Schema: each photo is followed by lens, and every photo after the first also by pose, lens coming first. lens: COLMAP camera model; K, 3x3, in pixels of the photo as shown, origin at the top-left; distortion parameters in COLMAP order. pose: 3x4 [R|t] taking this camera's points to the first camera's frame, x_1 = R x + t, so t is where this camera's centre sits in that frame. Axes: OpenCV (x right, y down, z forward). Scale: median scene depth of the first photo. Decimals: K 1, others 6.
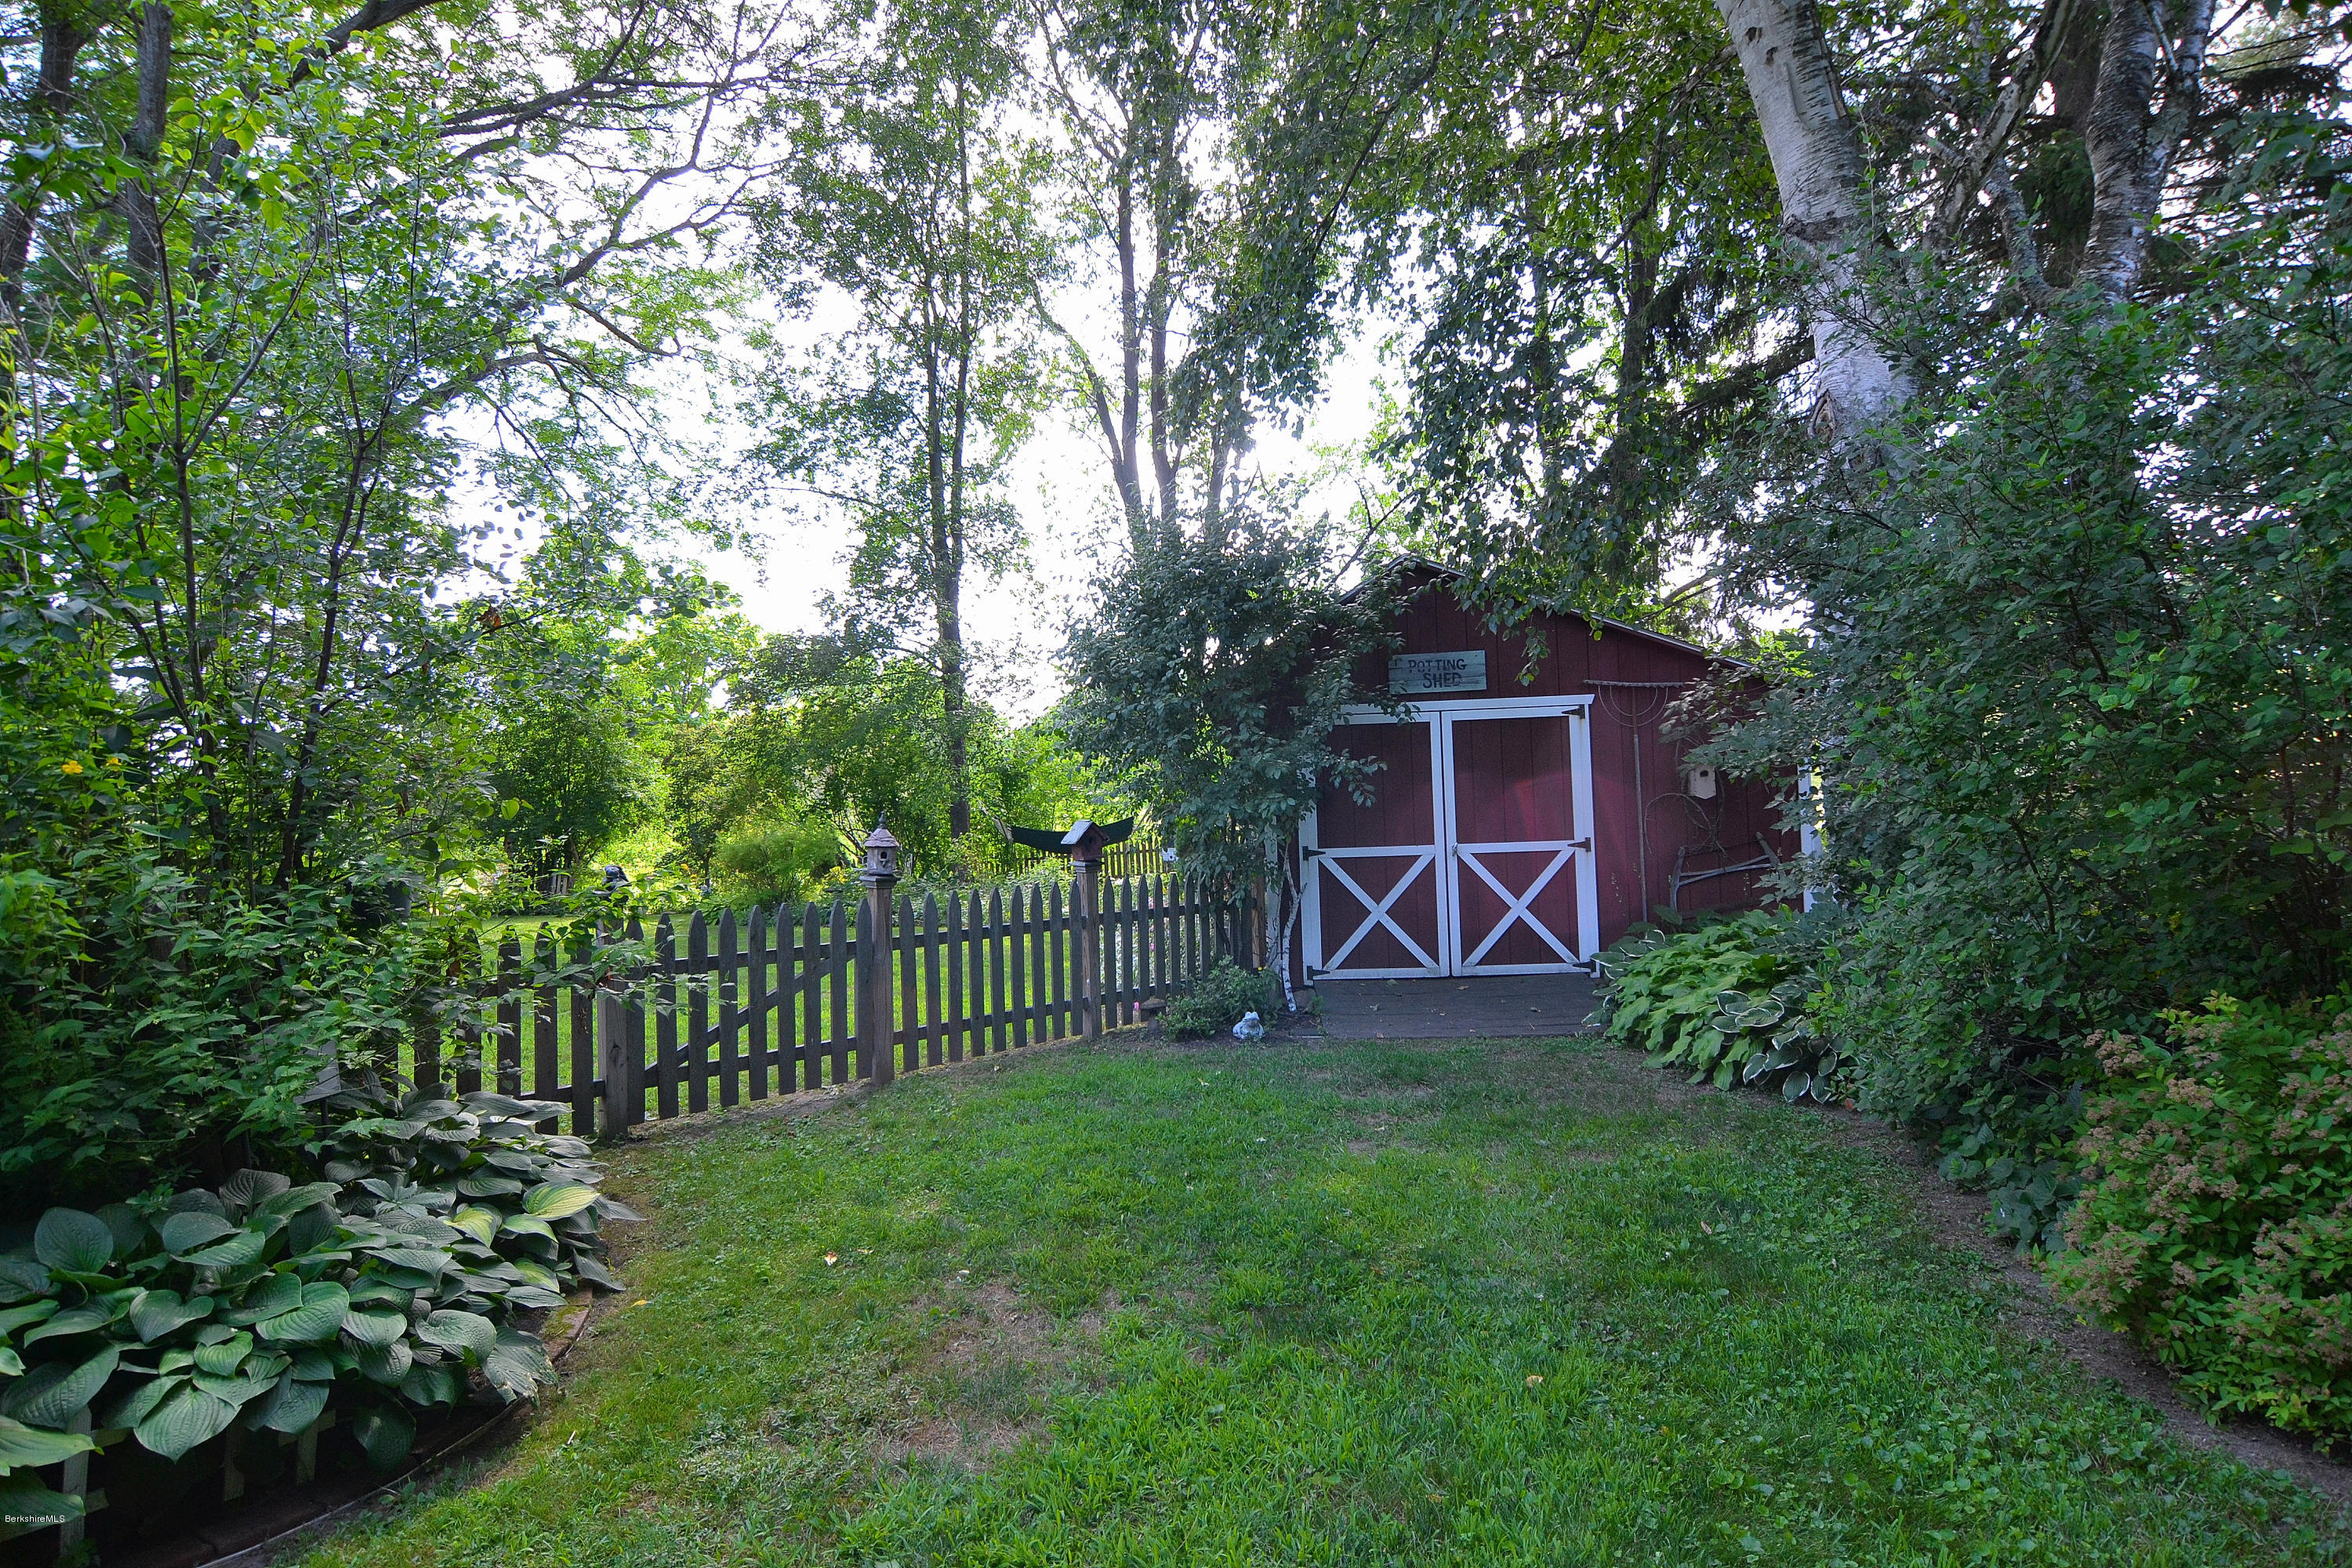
lens RADIAL K [[1278.1, 0, 1179.6], [0, 1278.1, 802.2], [0, 0, 1]] dist [-0.013559, -0.006140]
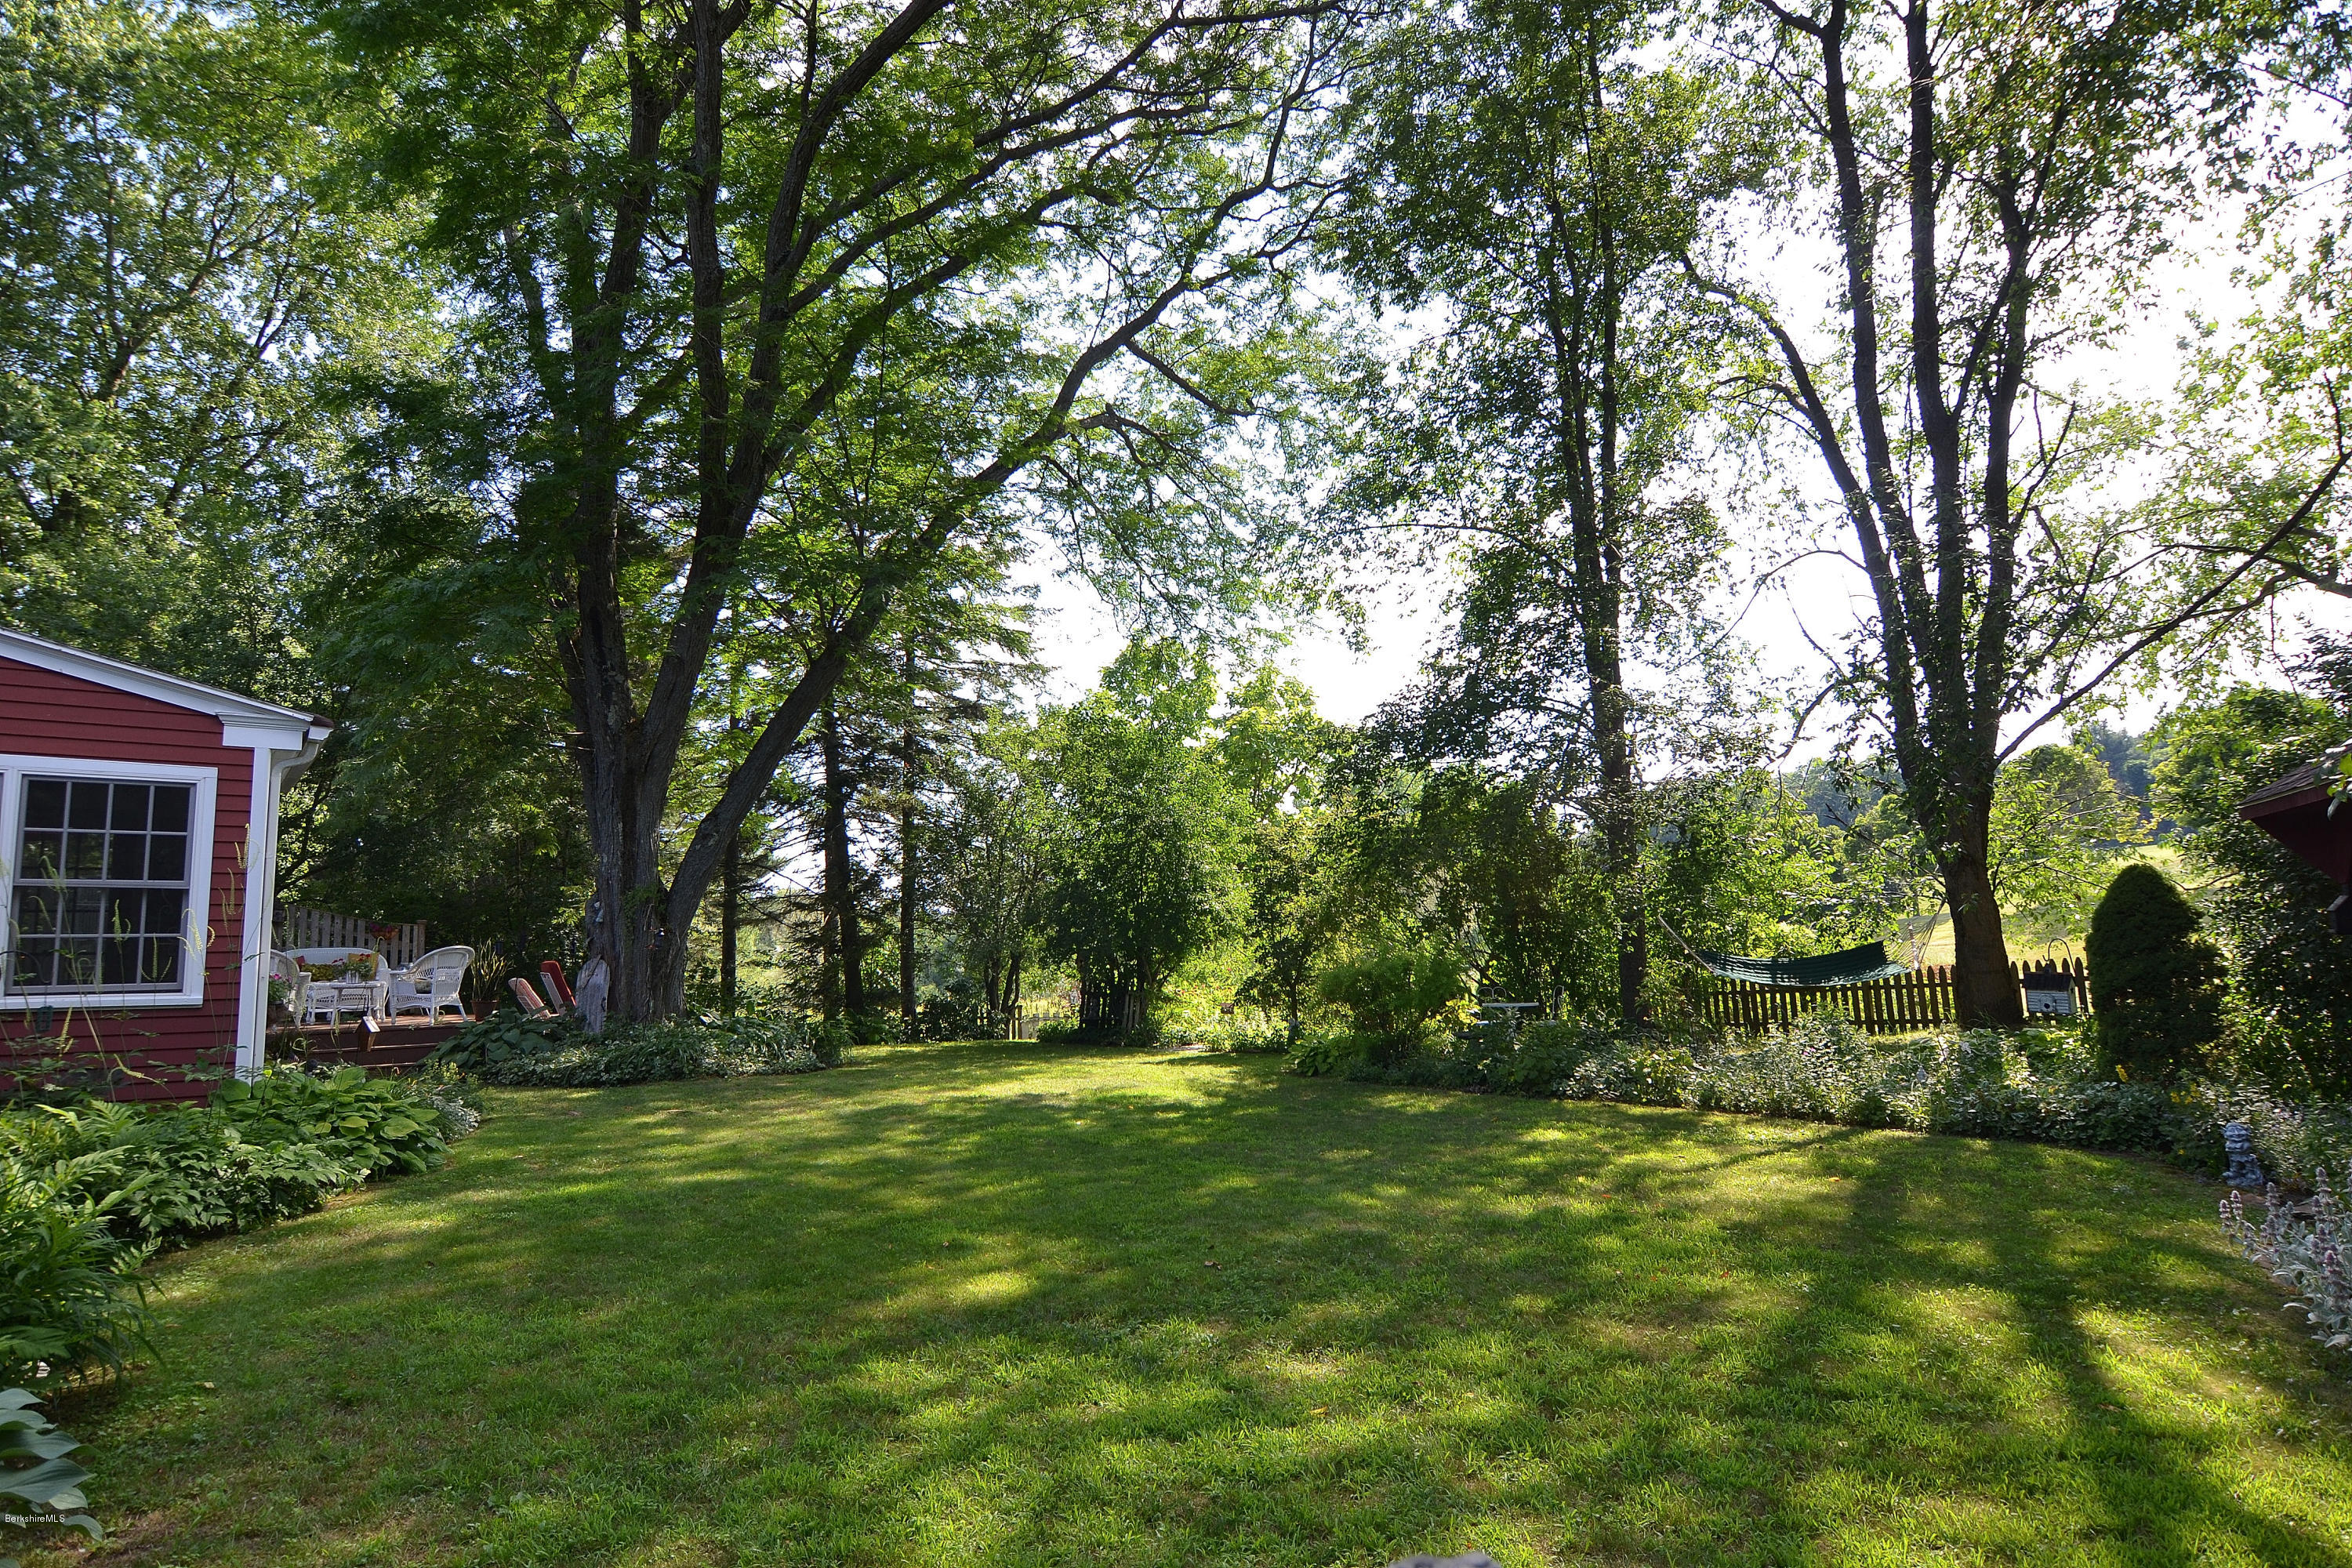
lens RADIAL K [[1278.1, 0, 1182.7], [0, 1278.1, 779.0], [0, 0, 1]] dist [-0.013559, -0.006140]
pose [[0.913671, -0.044646, -0.403995, -0.099300], [0.002196, 0.994477, -0.104934, -0.001107], [0.406448, 0.094988, 0.908723, 0.213758]]
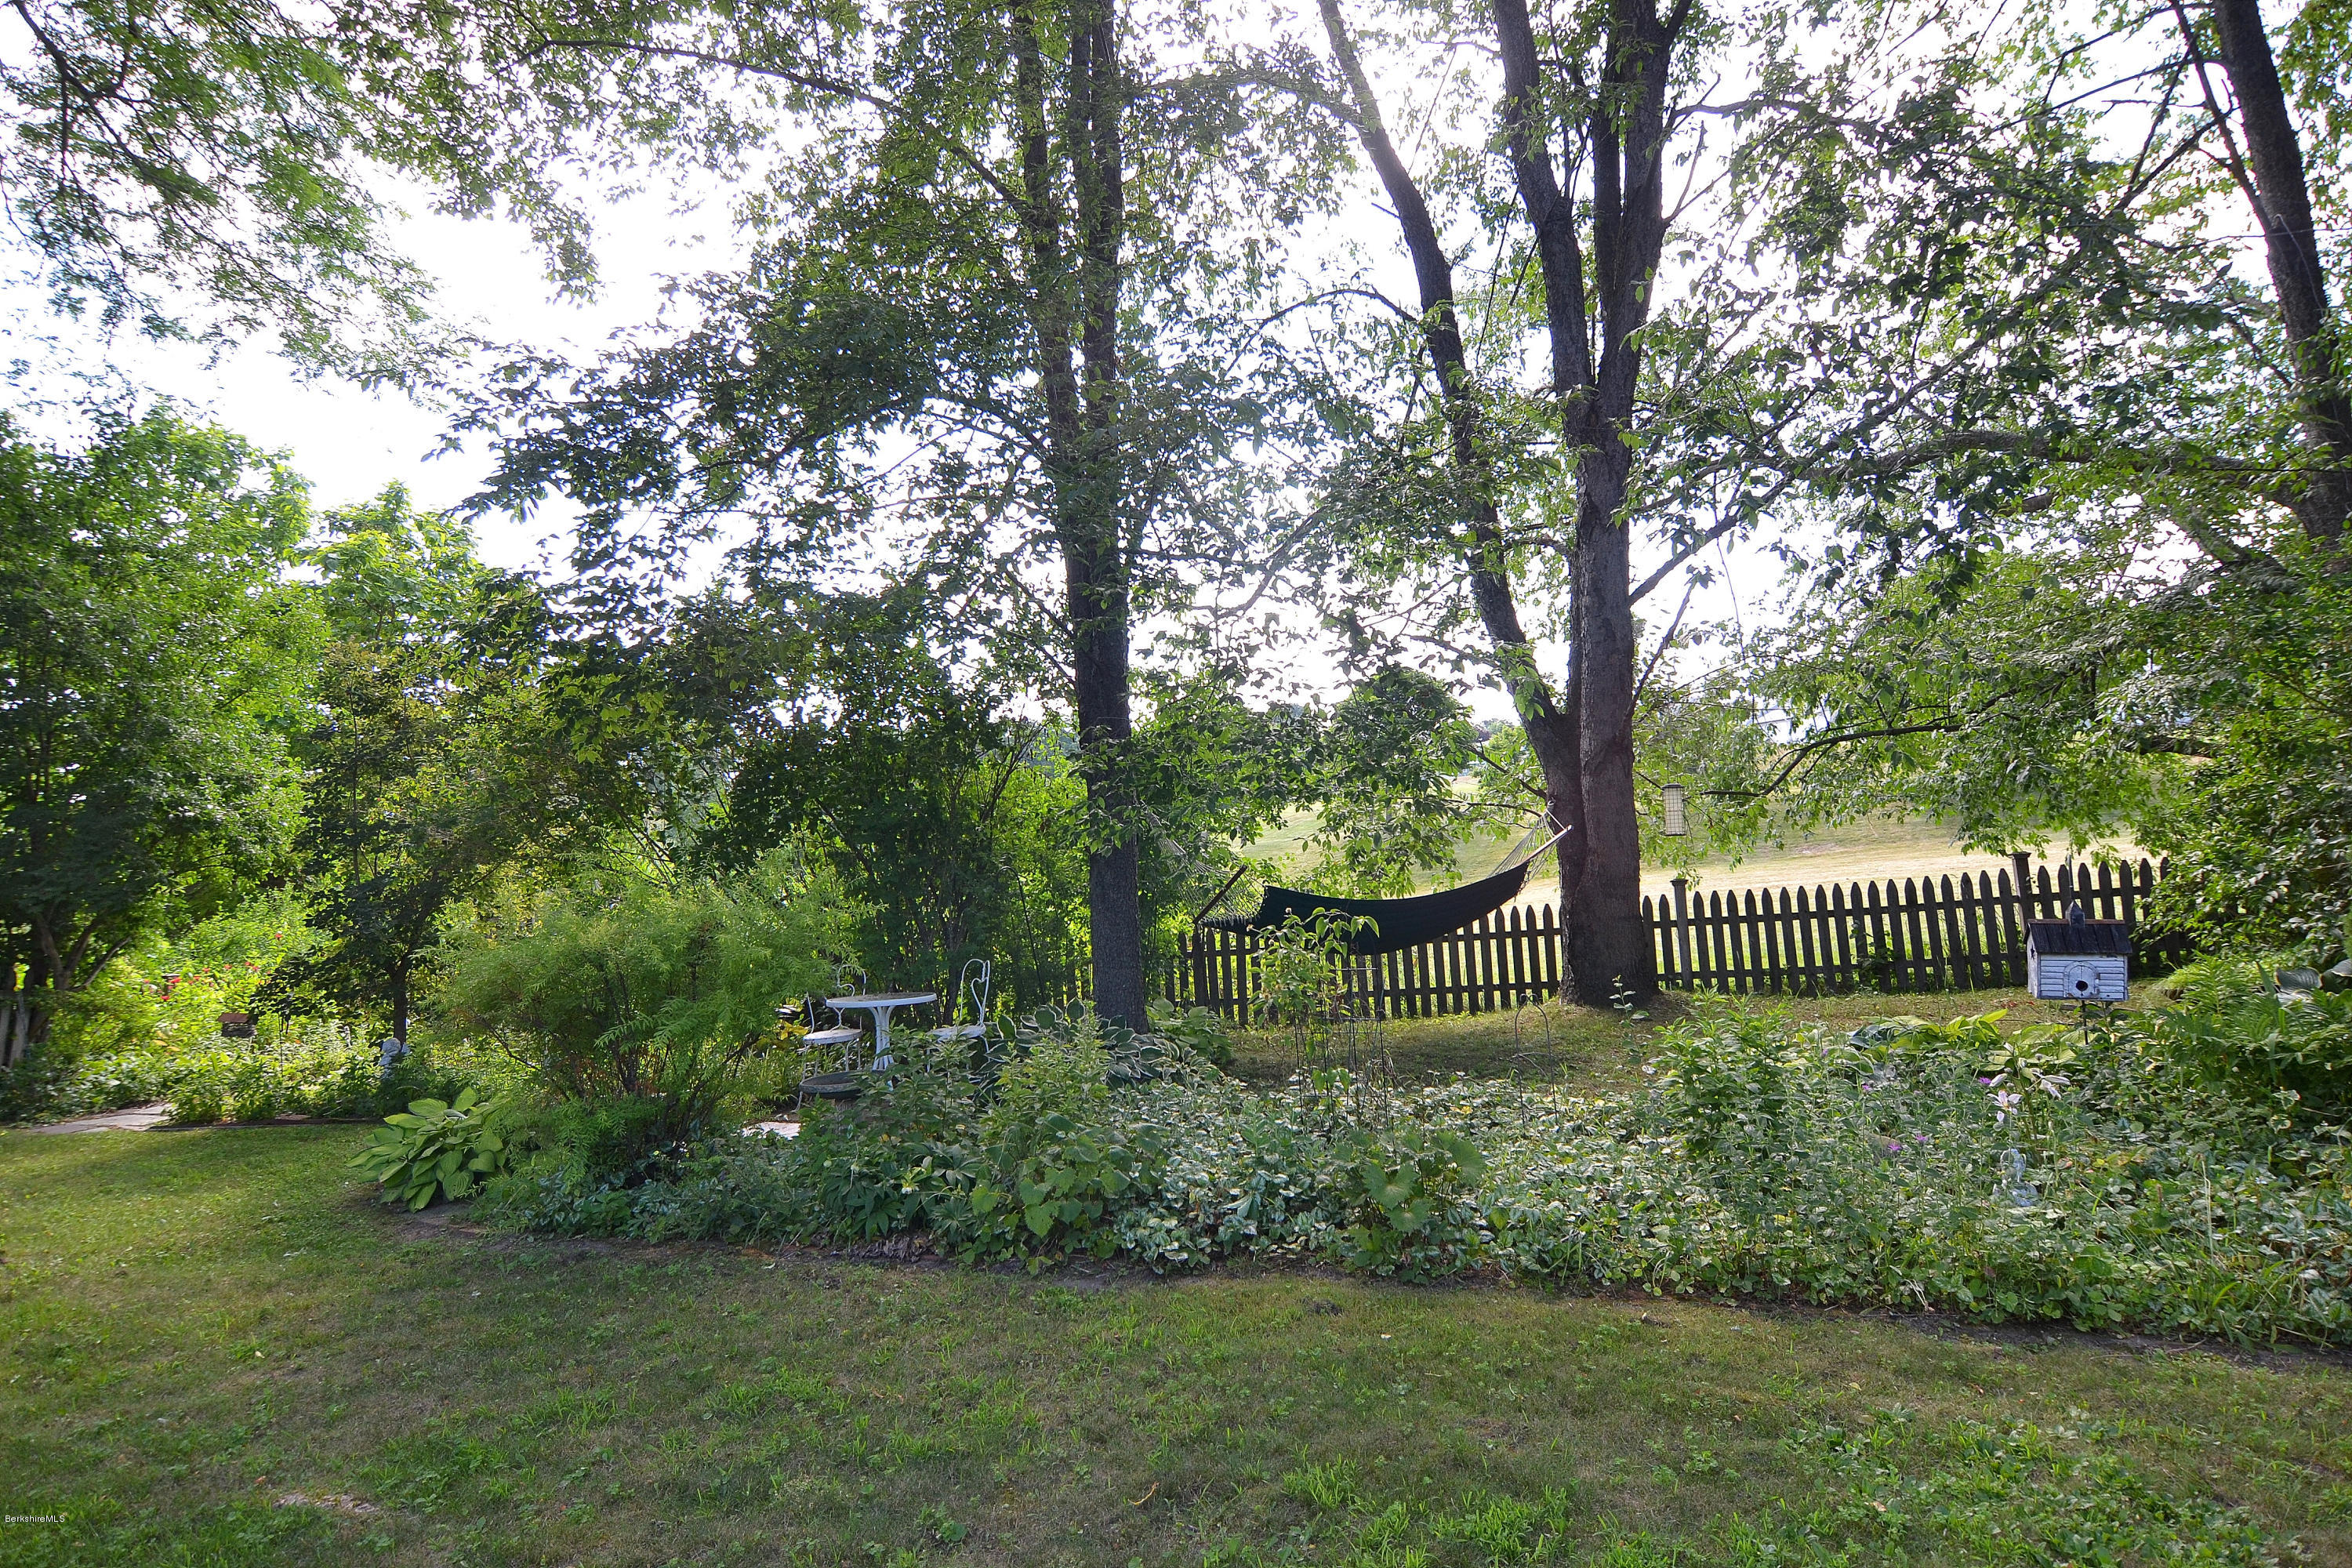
lens RADIAL K [[1278.1, 0, 1193.1], [0, 1278.1, 802.2], [0, 0, 1]] dist [-0.013559, -0.006140]
pose [[0.978507, 0.004982, 0.206152, -0.209489], [0.008176, 0.997985, -0.062925, 0.018940], [-0.206050, 0.063259, 0.976495, 0.555564]]
